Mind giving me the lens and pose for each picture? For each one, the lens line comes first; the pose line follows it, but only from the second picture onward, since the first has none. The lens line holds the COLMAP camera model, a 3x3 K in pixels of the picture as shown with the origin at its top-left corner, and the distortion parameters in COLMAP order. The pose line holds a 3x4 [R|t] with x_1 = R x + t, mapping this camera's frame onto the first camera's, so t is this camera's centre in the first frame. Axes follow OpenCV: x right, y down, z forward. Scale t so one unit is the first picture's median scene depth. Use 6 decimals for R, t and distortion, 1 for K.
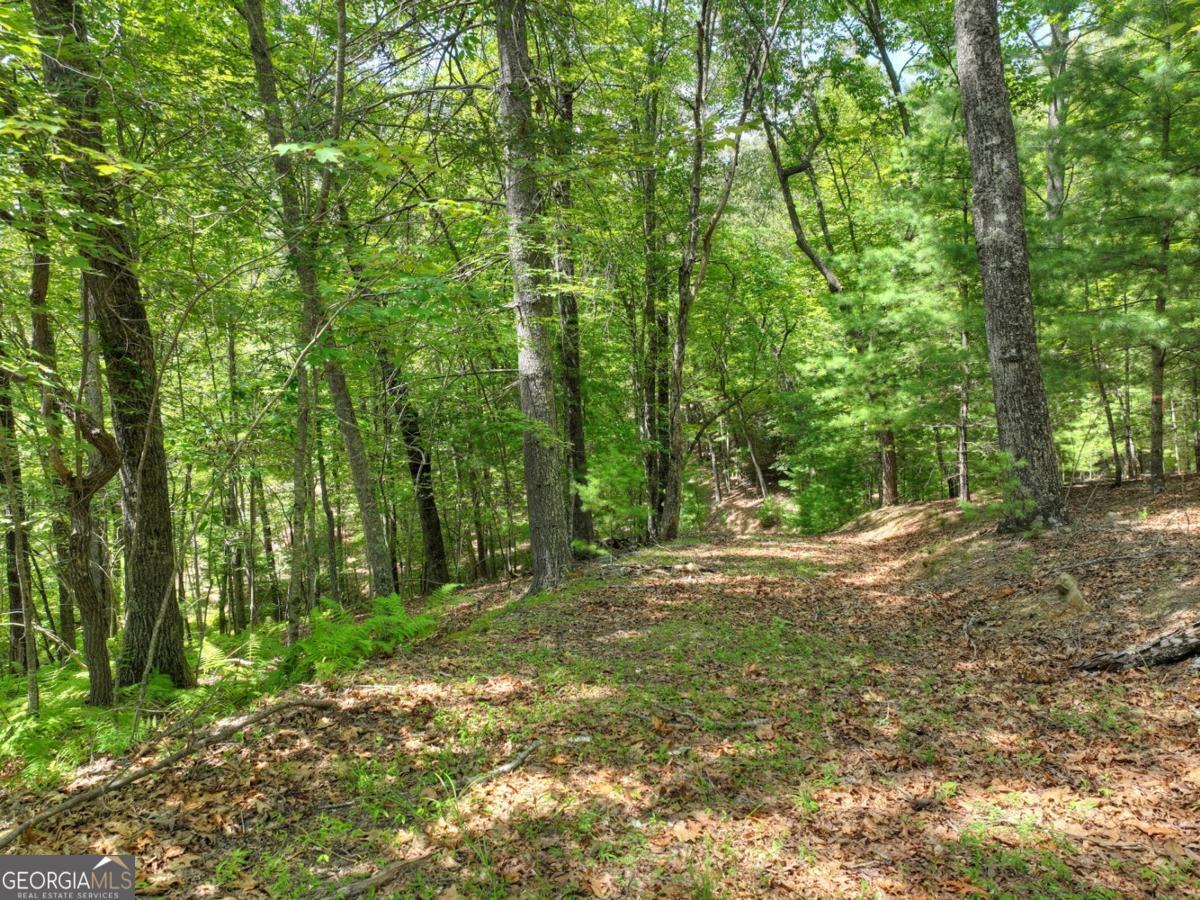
lens RADIAL K [[847.5, 0, 594.4], [0, 847.5, 449.5], [0, 0, 1]] dist [0.003128, 0.011277]
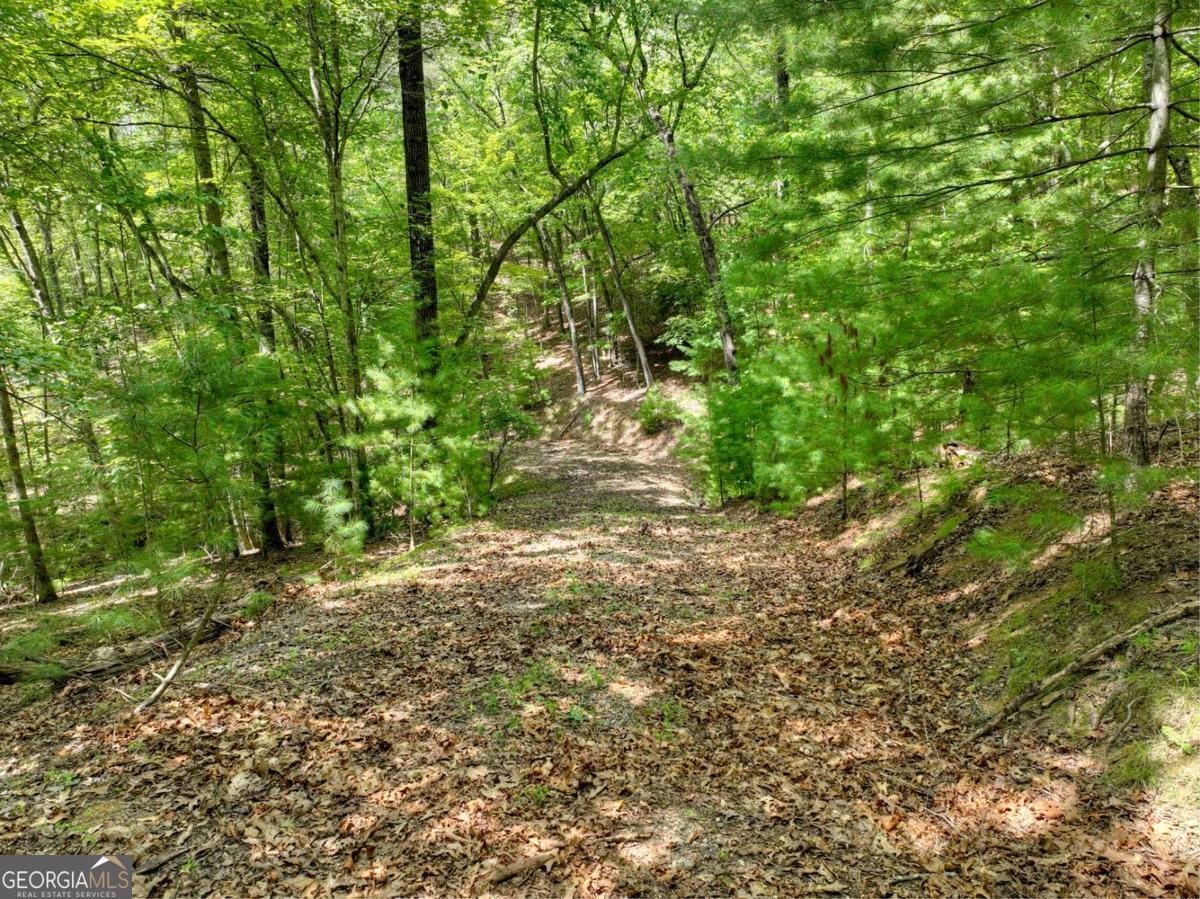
lens RADIAL K [[847.5, 0, 600.9], [0, 847.5, 452.0], [0, 0, 1]] dist [0.003128, 0.011277]
pose [[0.990372, -0.029484, 0.135252, 0.075916], [0.009736, 0.989471, 0.144404, 0.011438], [-0.138086, -0.141697, 0.980232, 0.363282]]
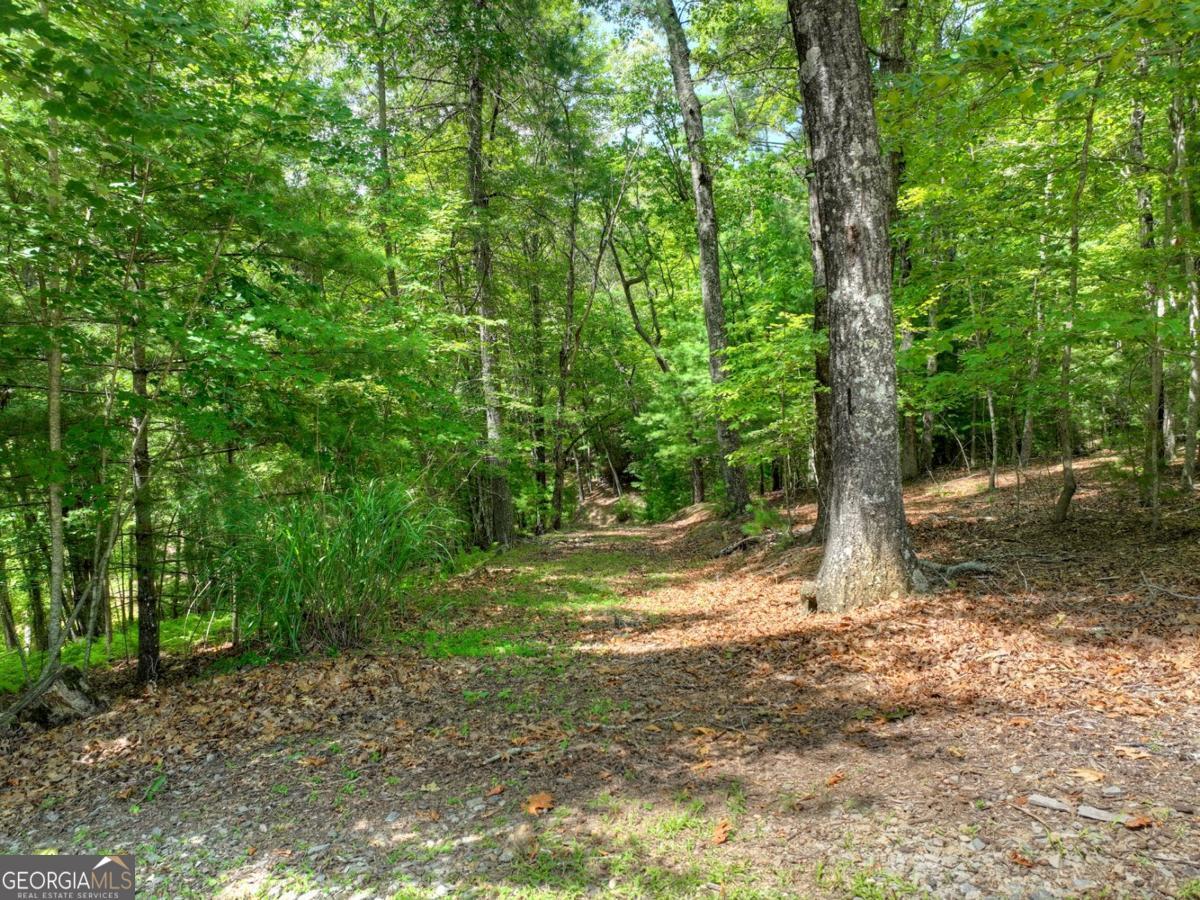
lens RADIAL K [[847.5, 0, 601.4], [0, 847.5, 450.6], [0, 0, 1]] dist [0.003128, 0.011277]
pose [[0.984804, -0.015445, 0.172980, -0.033163], [0.014827, 0.999878, 0.004863, -0.014964], [-0.173034, -0.002225, 0.984913, -0.184687]]
